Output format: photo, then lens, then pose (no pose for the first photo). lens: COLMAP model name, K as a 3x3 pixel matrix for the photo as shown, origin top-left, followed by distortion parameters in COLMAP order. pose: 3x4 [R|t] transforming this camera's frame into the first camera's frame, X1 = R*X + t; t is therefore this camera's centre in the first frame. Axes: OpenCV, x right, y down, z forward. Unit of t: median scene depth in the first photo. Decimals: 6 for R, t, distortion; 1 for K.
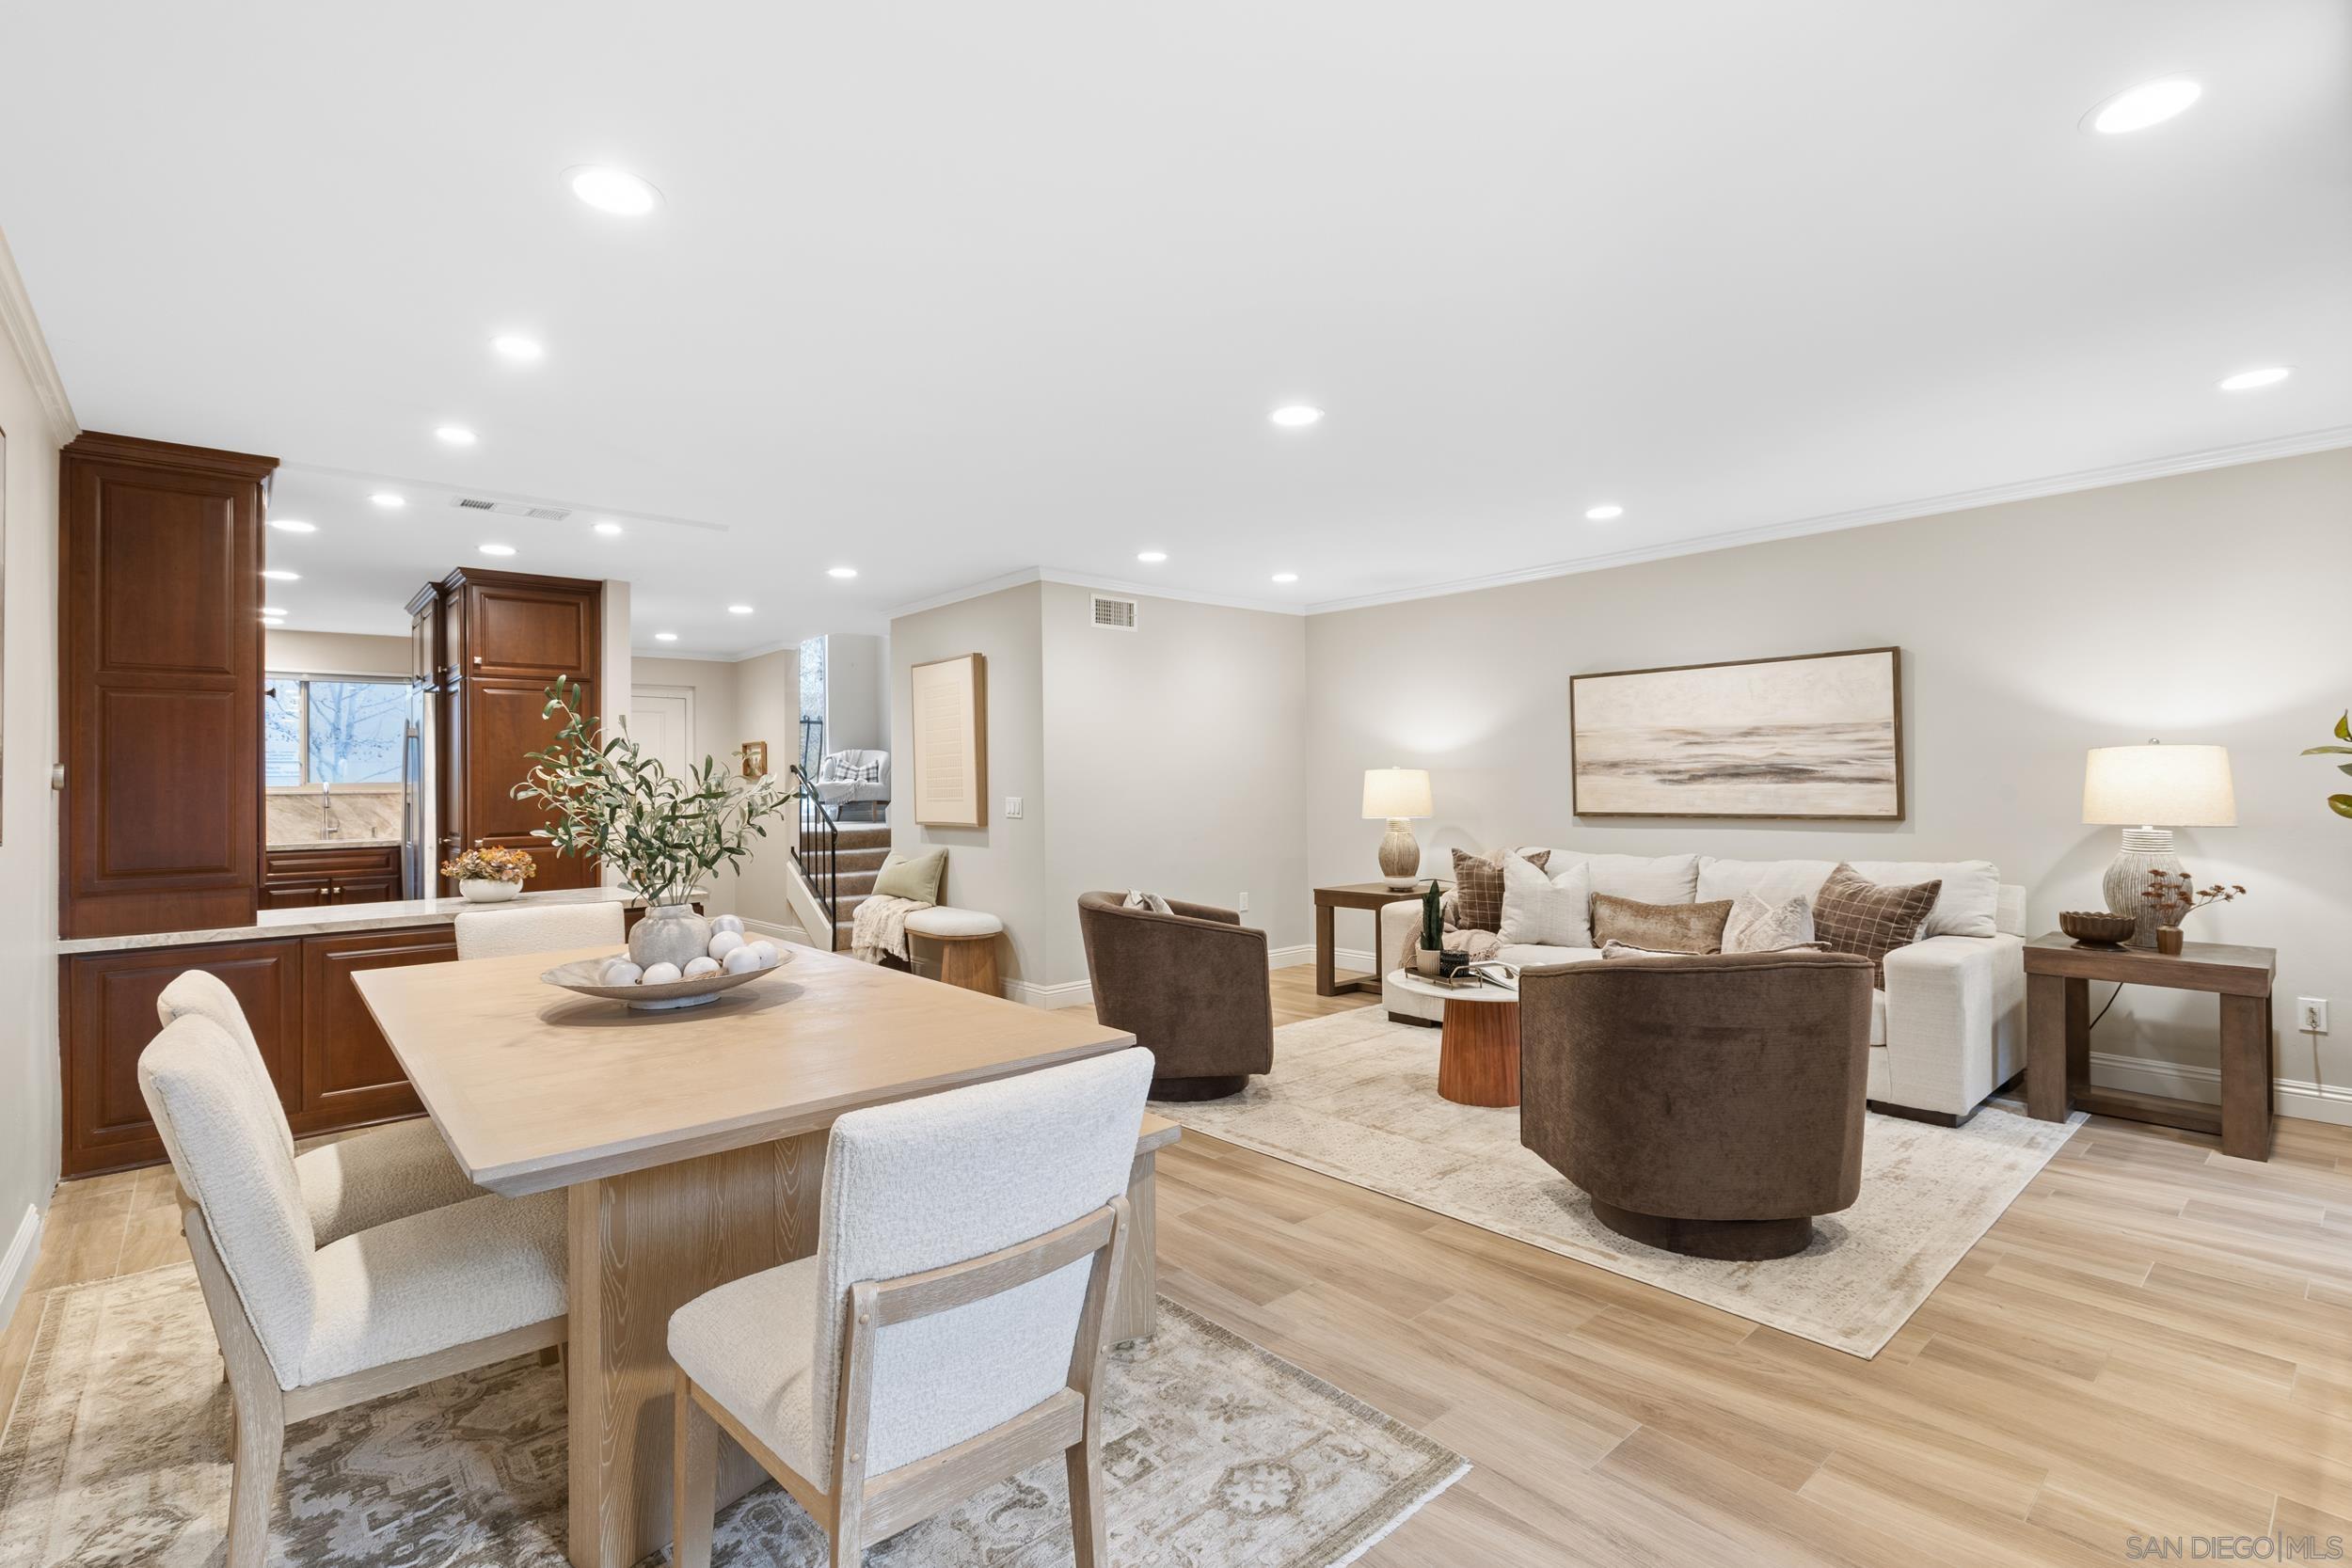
lens RADIAL K [[1064.8, 0, 1179.4], [0, 1064.8, 763.4], [0, 0, 1]] dist [0.010725, -0.003507]
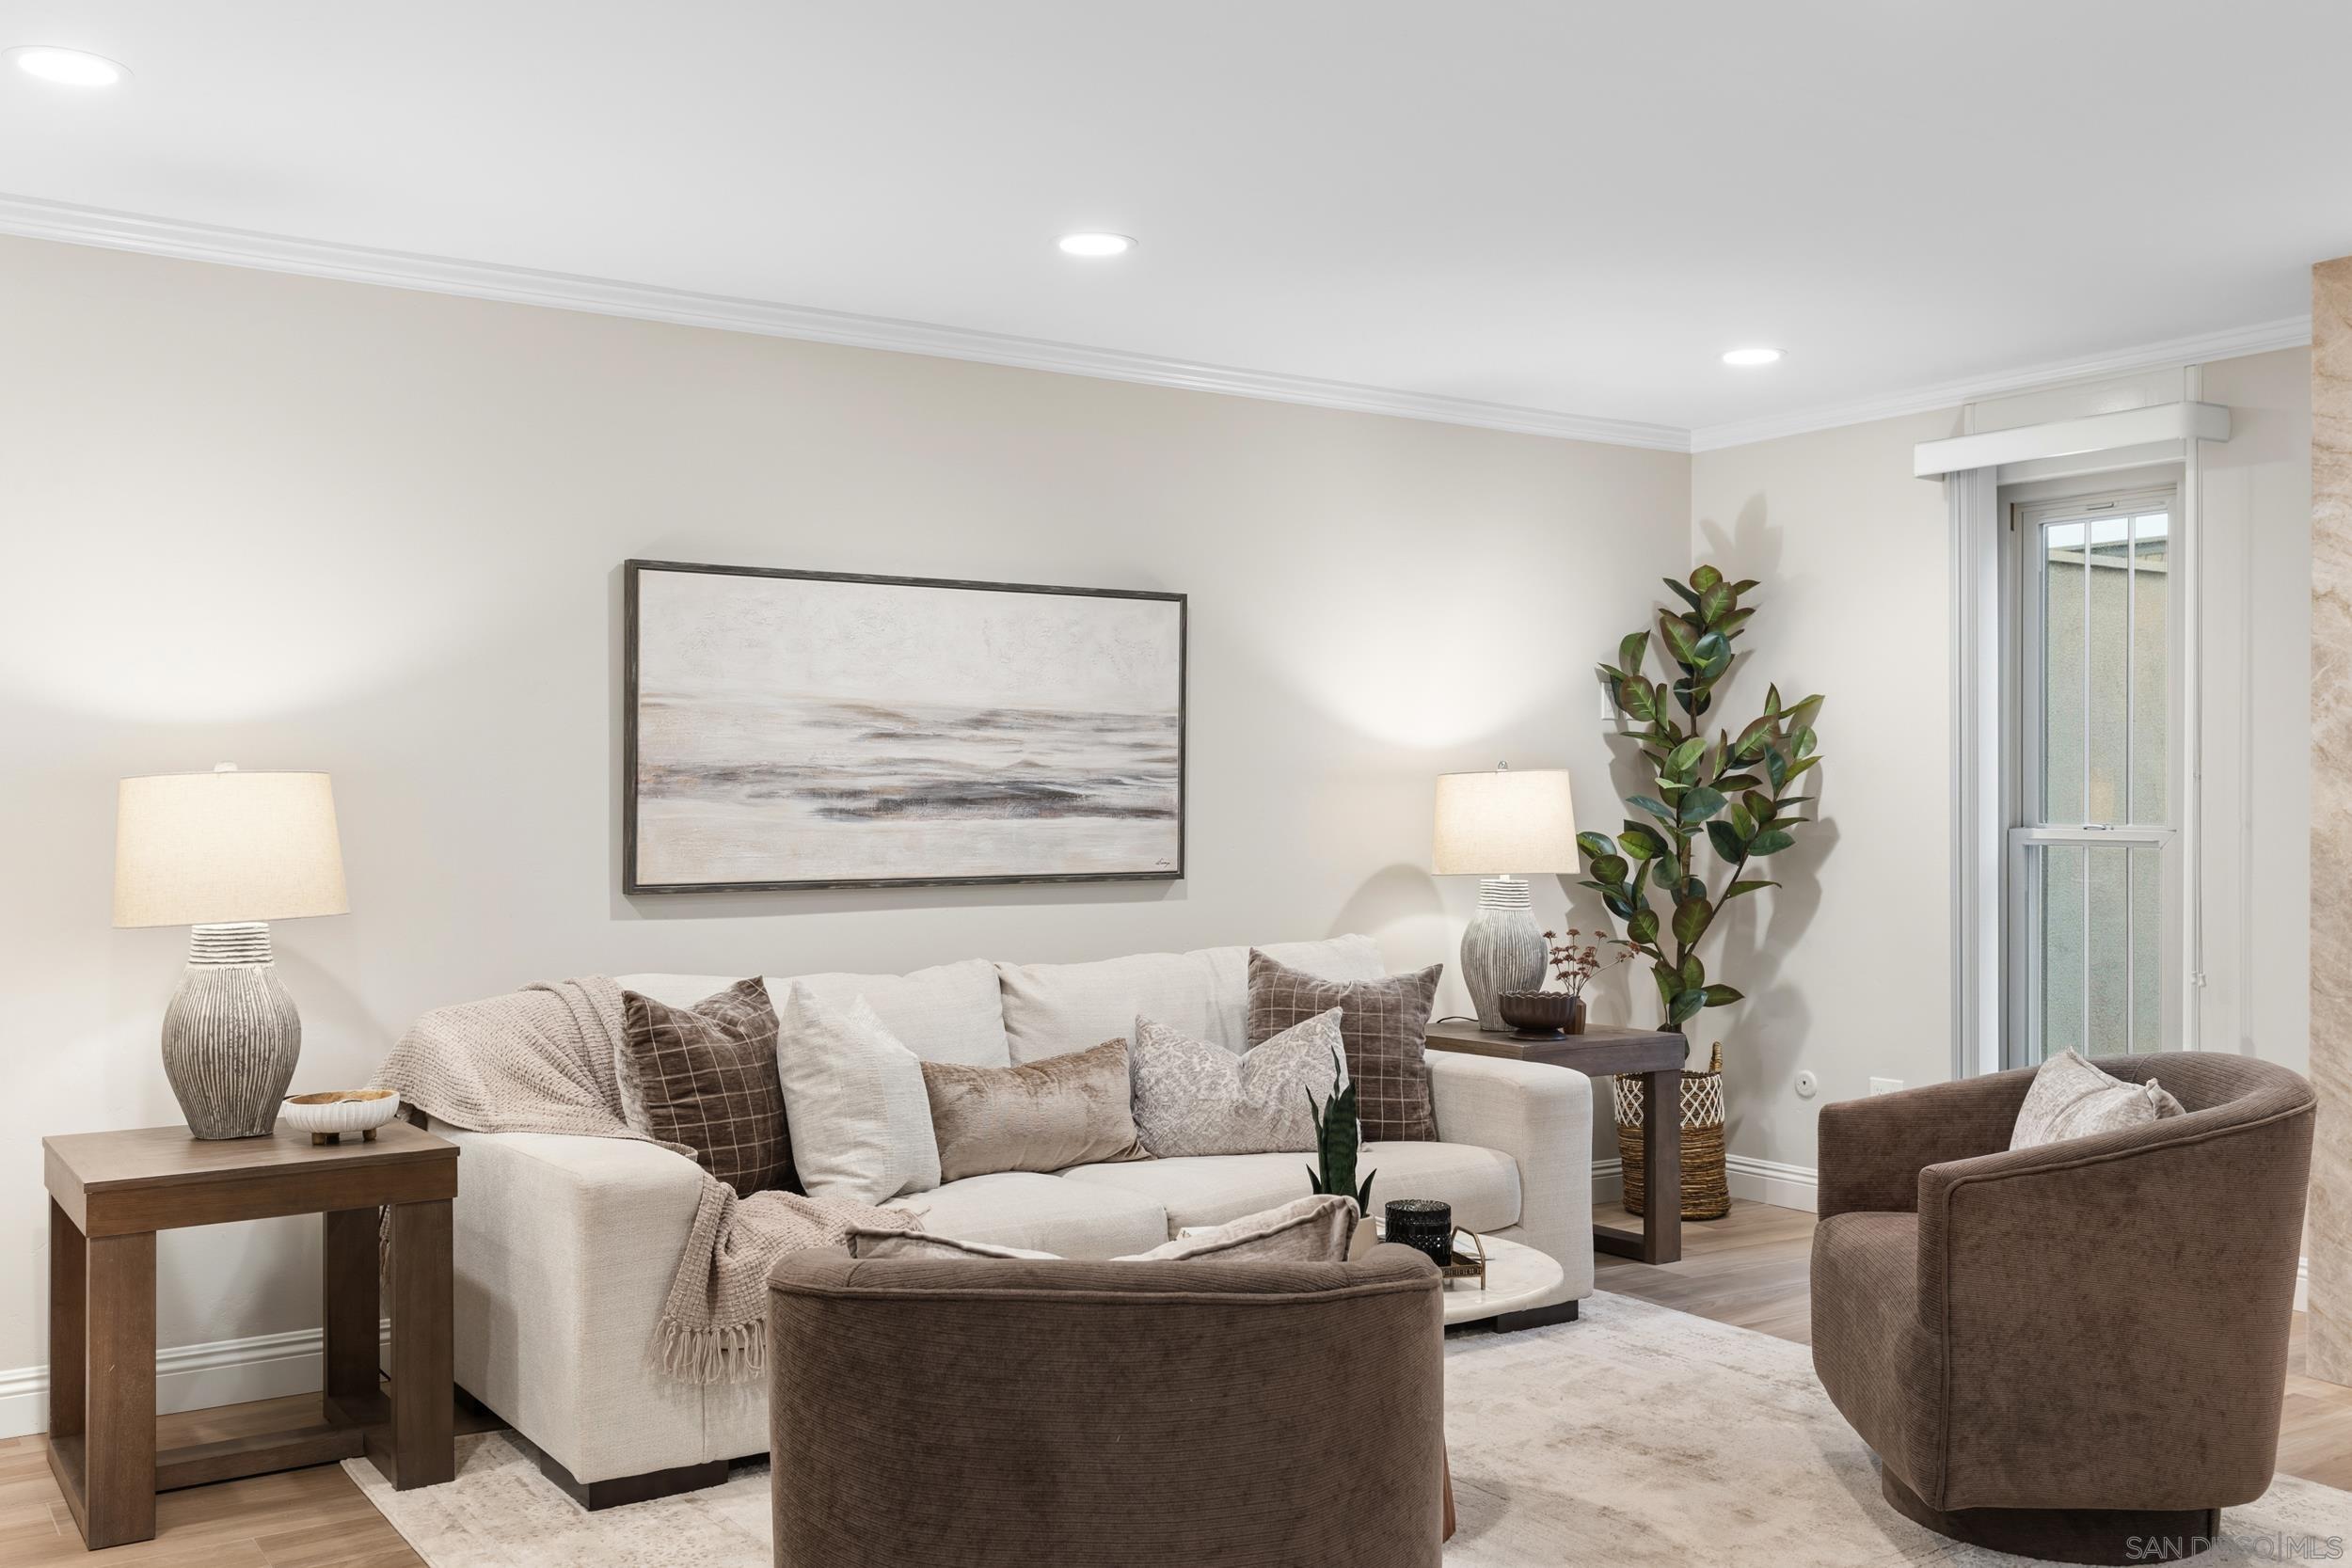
lens RADIAL K [[2118.4, 0, 1173.9], [0, 2118.4, 777.8], [0, 0, 1]] dist [0.003533, 0.016125]
pose [[0.136824, 0.017253, 0.990445, -0.525499], [-0.023519, 0.999623, -0.014164, 0.012789], [-0.990316, -0.021356, 0.137178, 0.838061]]
